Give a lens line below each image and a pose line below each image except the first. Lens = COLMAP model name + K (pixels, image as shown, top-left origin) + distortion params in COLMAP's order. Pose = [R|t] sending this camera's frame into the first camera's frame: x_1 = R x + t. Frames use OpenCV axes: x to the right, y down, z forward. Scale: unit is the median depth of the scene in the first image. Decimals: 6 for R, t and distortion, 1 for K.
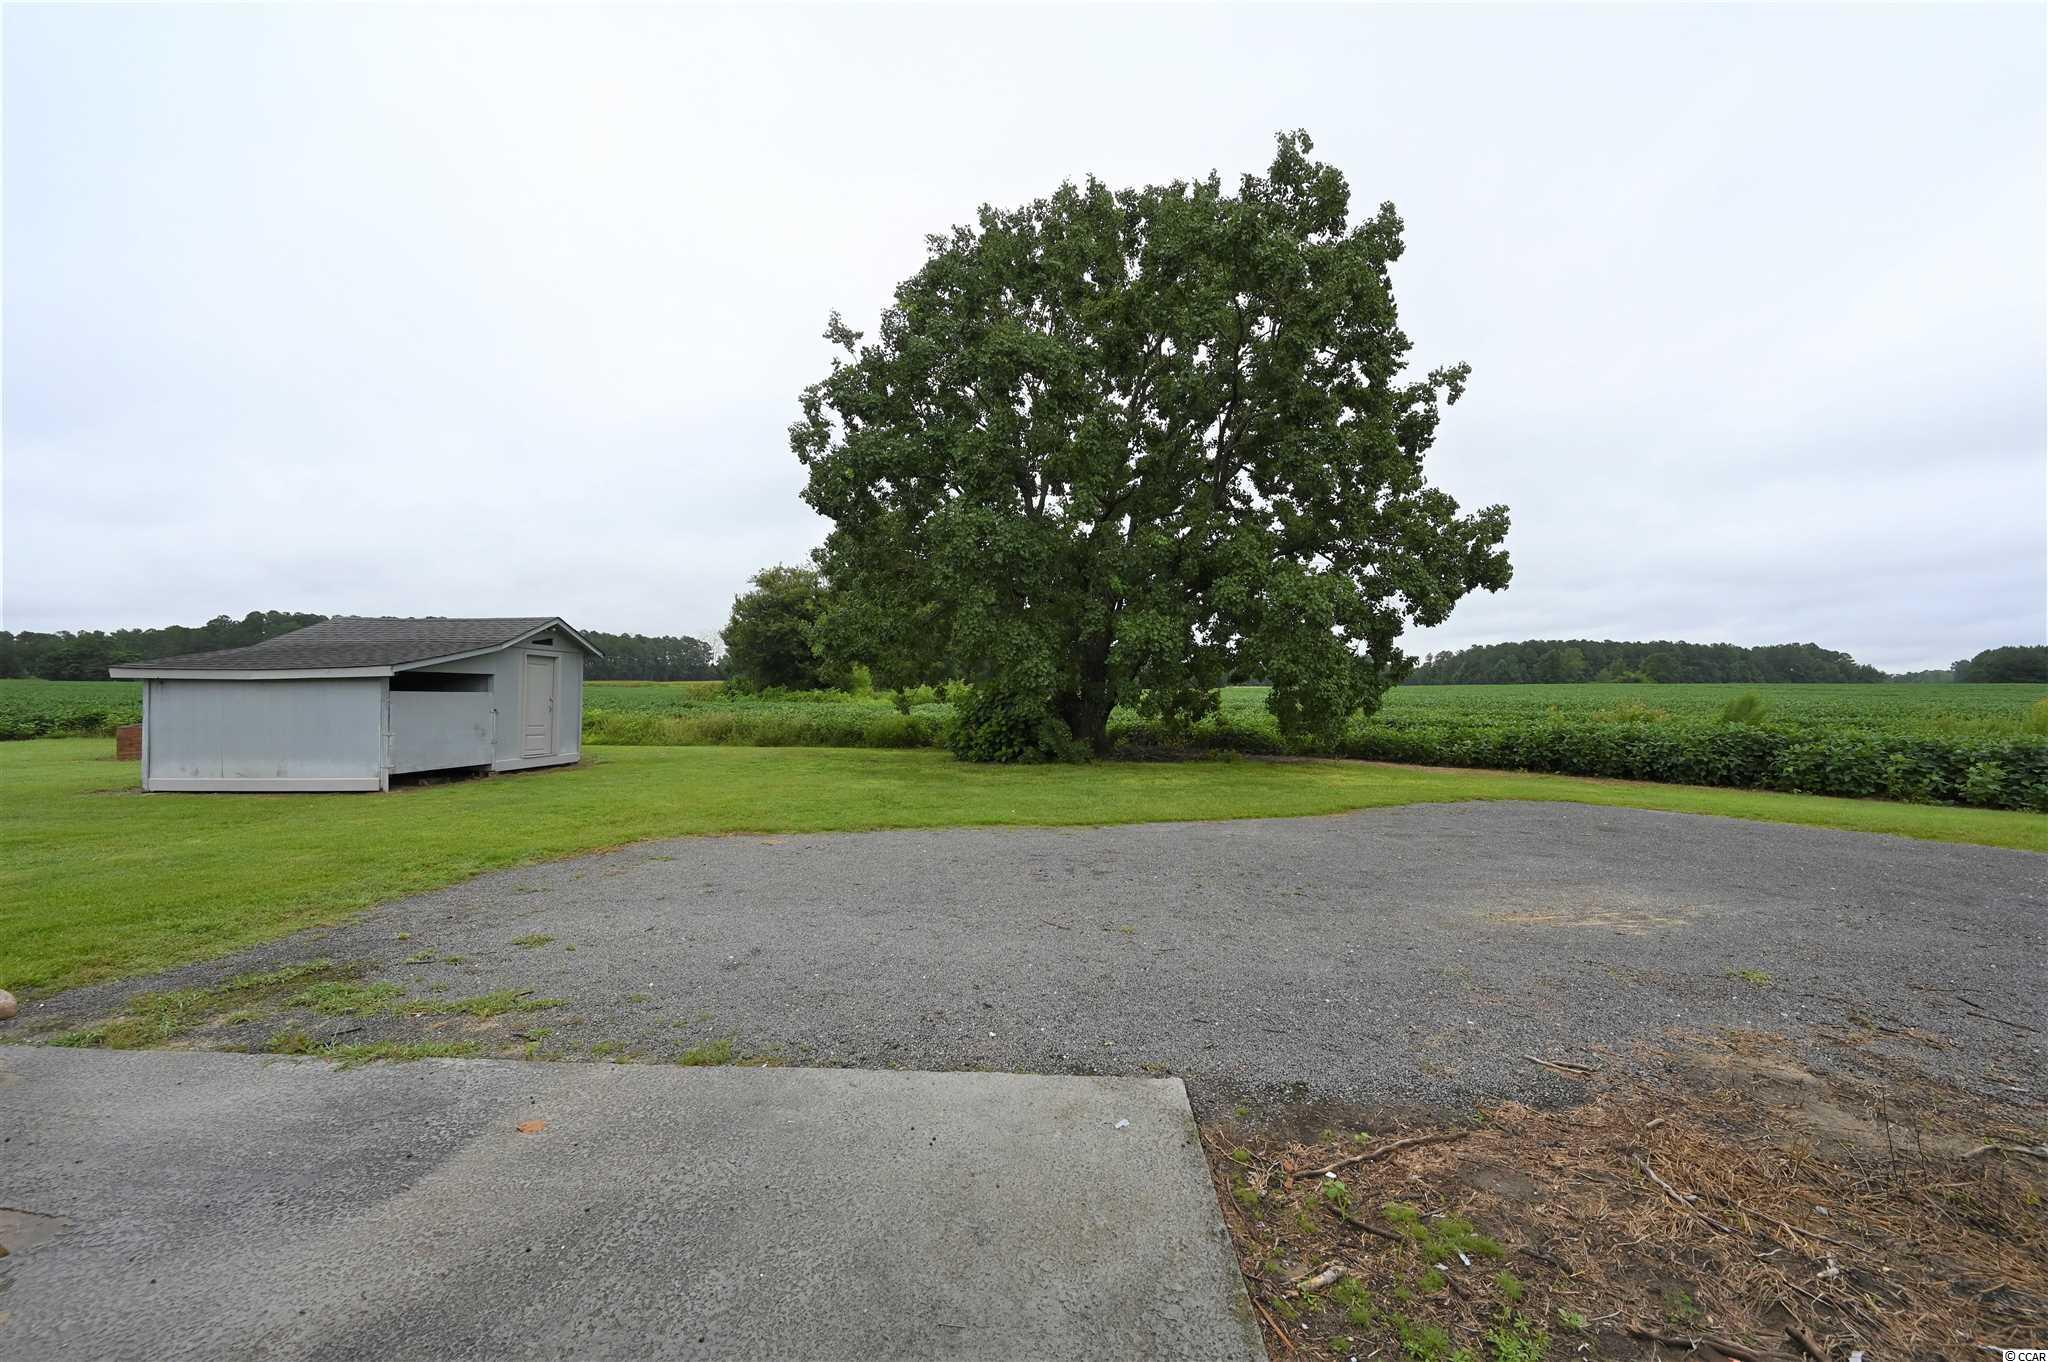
lens RADIAL K [[805.7, 0, 1027.2], [0, 805.7, 687.0], [0, 0, 1]] dist [-0.000079, -0.000150]
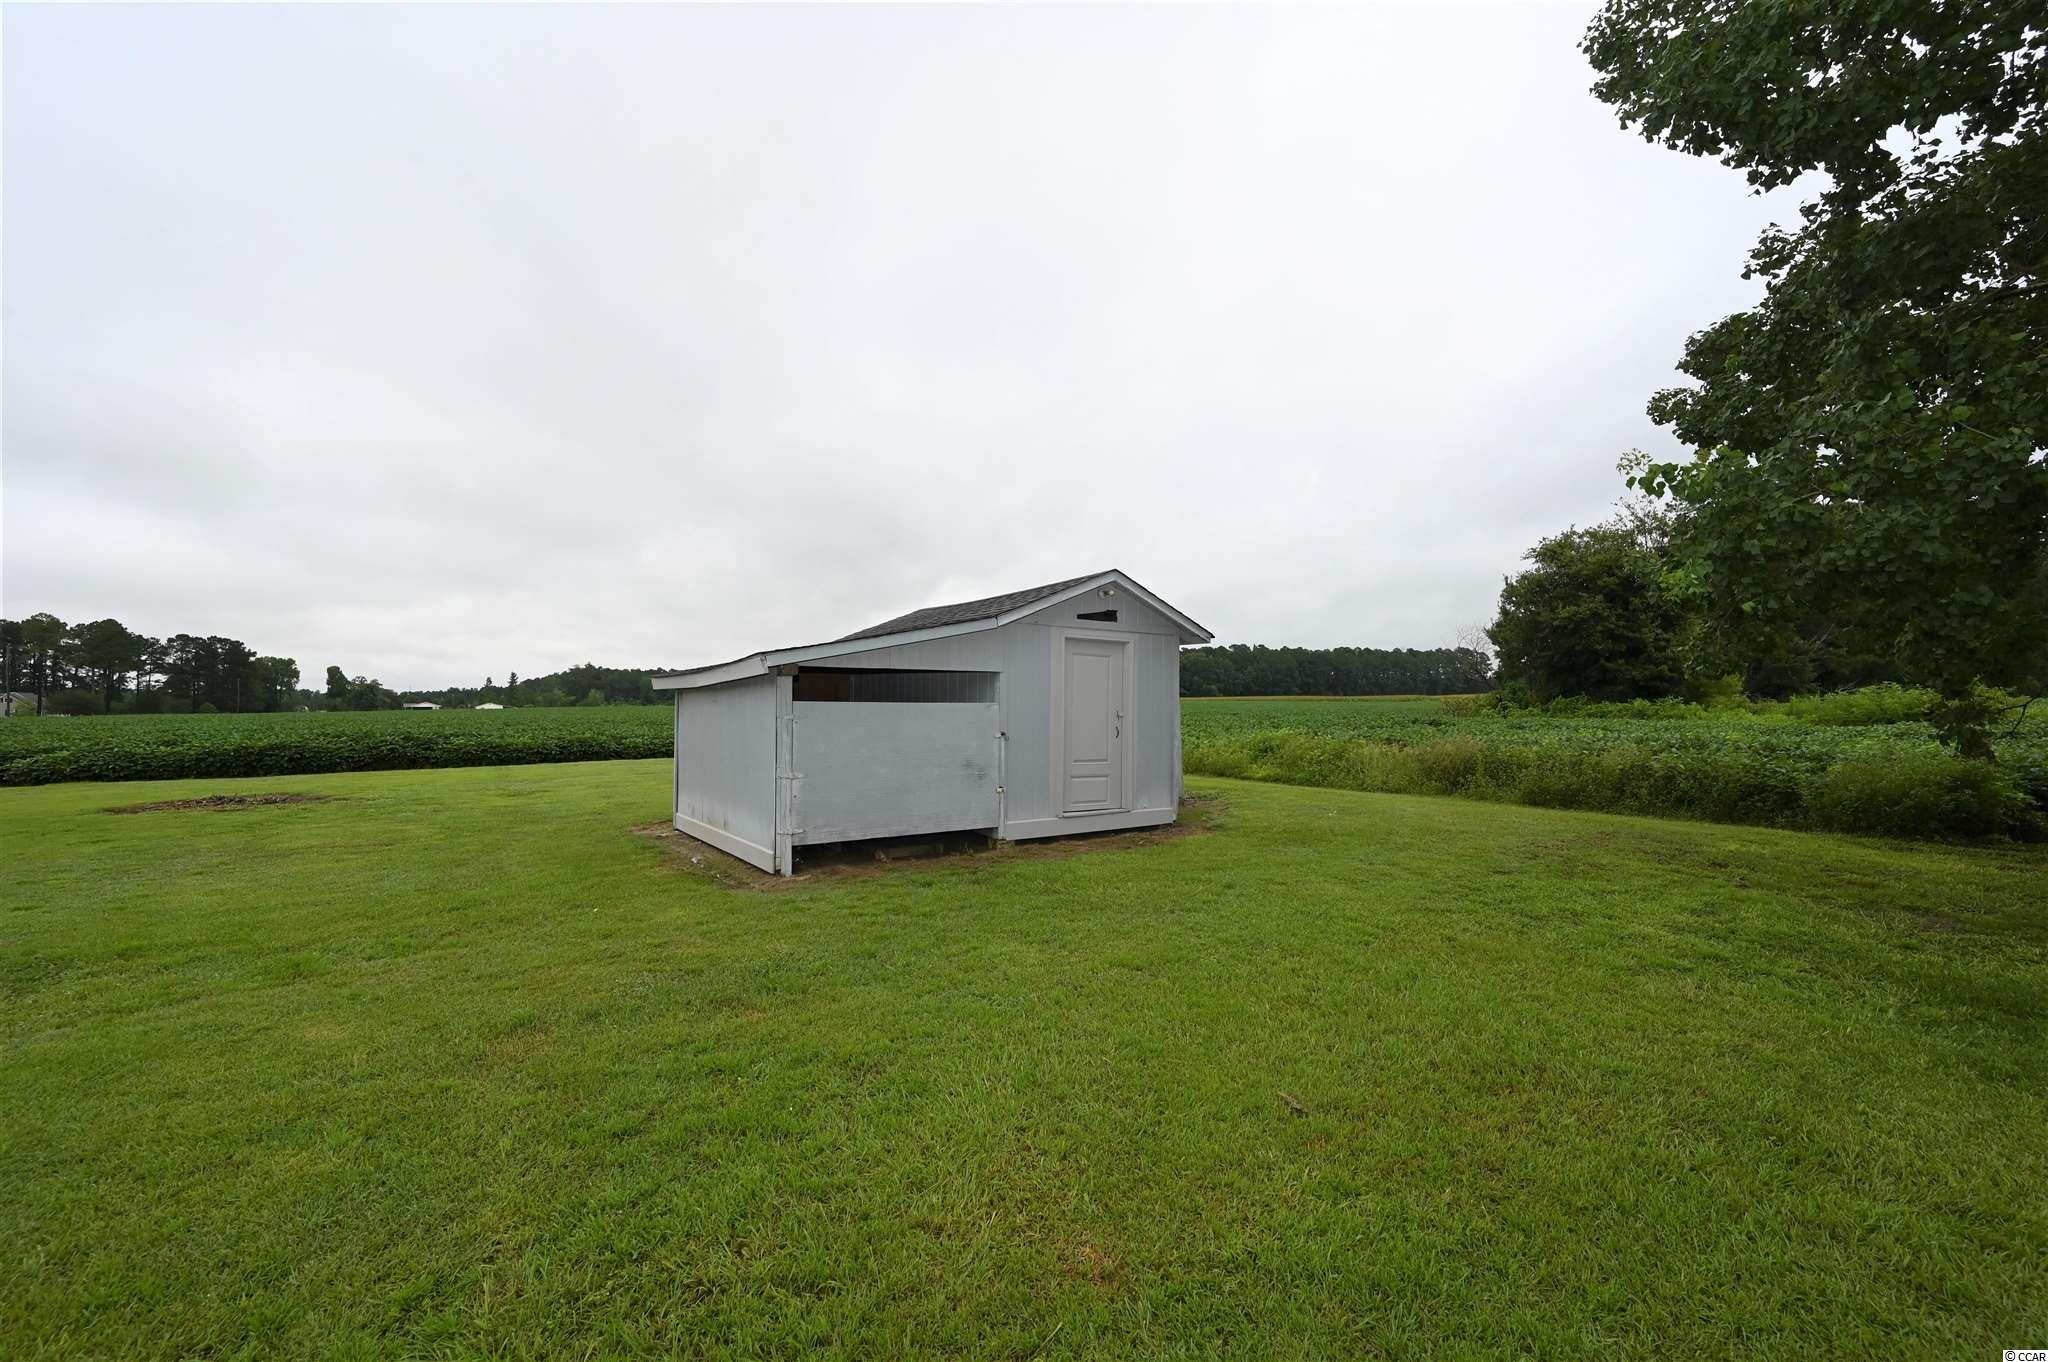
lens RADIAL K [[805.7, 0, 1027.2], [0, 805.7, 687.0], [0, 0, 1]] dist [-0.000079, -0.000150]
pose [[0.624018, -0.027373, -0.780931, -0.118924], [0.013009, 0.999612, -0.024643, 0.005612], [0.781302, 0.005219, 0.624131, 0.393888]]
